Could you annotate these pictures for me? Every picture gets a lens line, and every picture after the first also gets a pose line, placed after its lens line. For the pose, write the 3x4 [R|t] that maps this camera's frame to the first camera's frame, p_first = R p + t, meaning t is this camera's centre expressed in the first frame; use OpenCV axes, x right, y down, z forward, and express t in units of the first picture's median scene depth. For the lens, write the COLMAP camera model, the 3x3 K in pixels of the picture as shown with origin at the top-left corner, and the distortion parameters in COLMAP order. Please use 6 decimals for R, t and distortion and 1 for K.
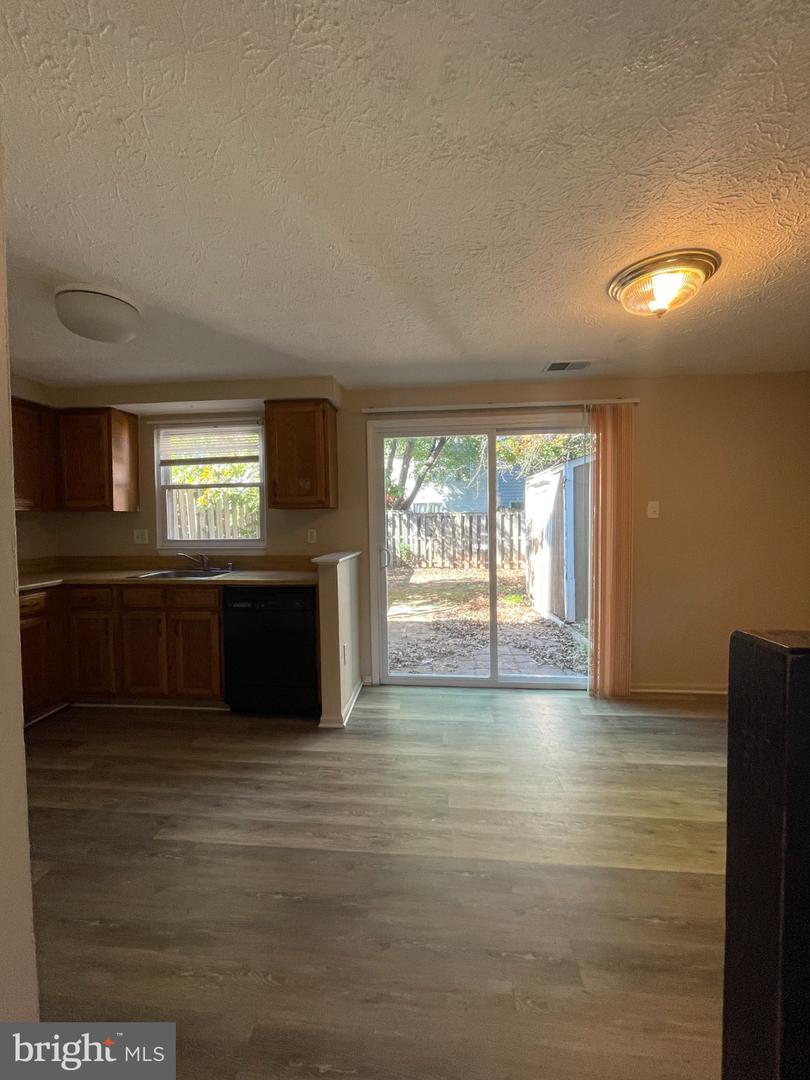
lens RADIAL K [[439.5, 0, 399.5], [0, 439.5, 538.1], [0, 0, 1]] dist [-0.001668, 0.000385]
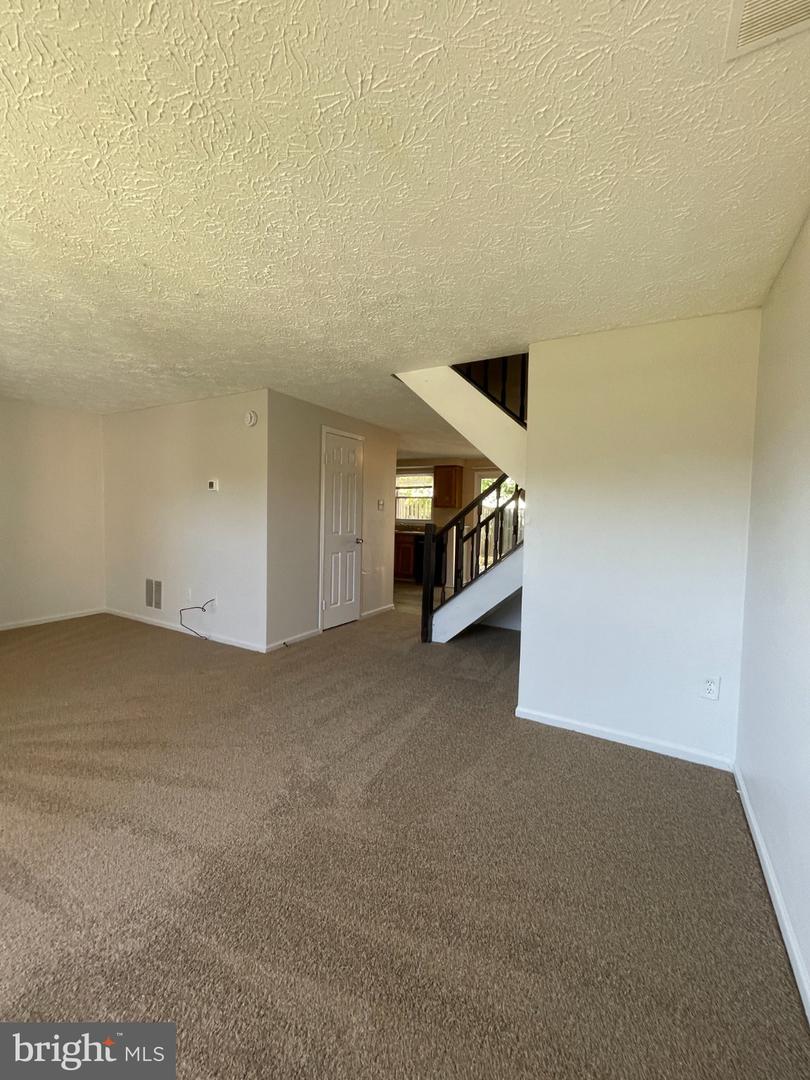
lens RADIAL K [[439.5, 0, 398.9], [0, 439.5, 539.5], [0, 0, 1]] dist [-0.001668, 0.000385]
pose [[0.907994, 0.056144, -0.415204, 0.612732], [-0.050748, 0.998422, 0.024029, 0.070341], [0.415898, -0.000747, 0.909411, -1.461652]]
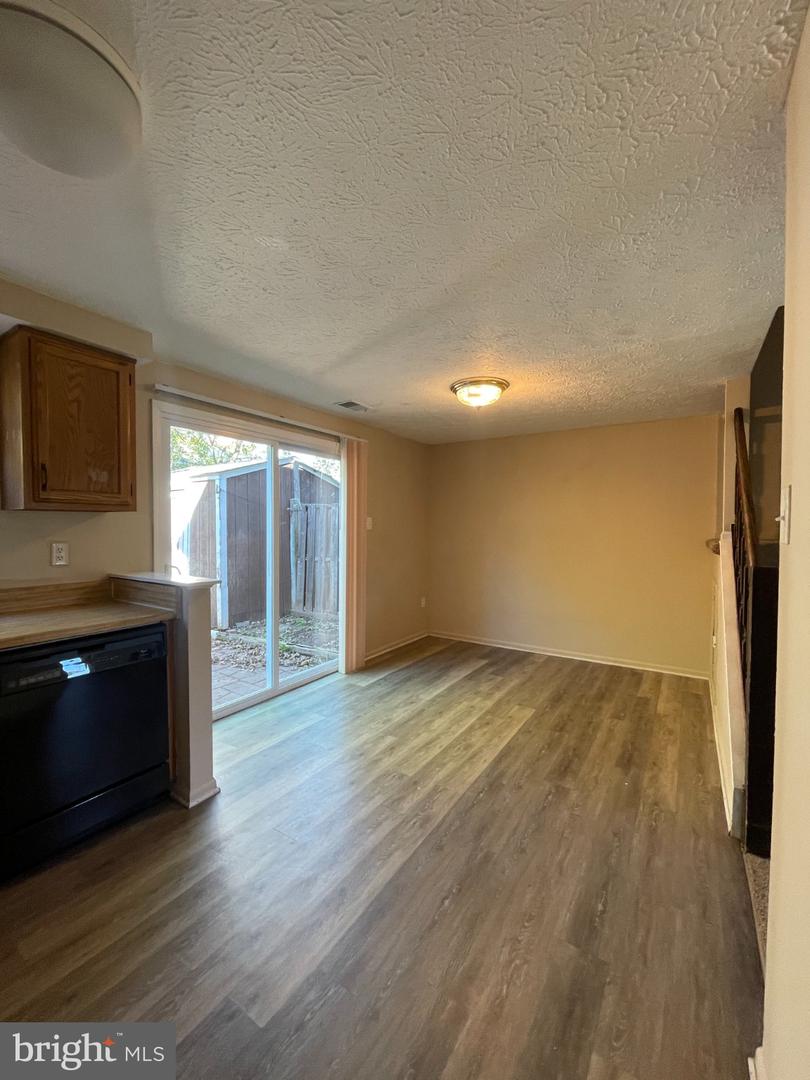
lens RADIAL K [[439.5, 0, 398.8], [0, 439.5, 538.2], [0, 0, 1]] dist [-0.001668, 0.000385]
pose [[0.472250, -0.009674, 0.881411, -0.589702], [0.025464, 0.999672, -0.002671, -0.014182], [-0.881097, 0.023705, 0.472342, 0.289154]]
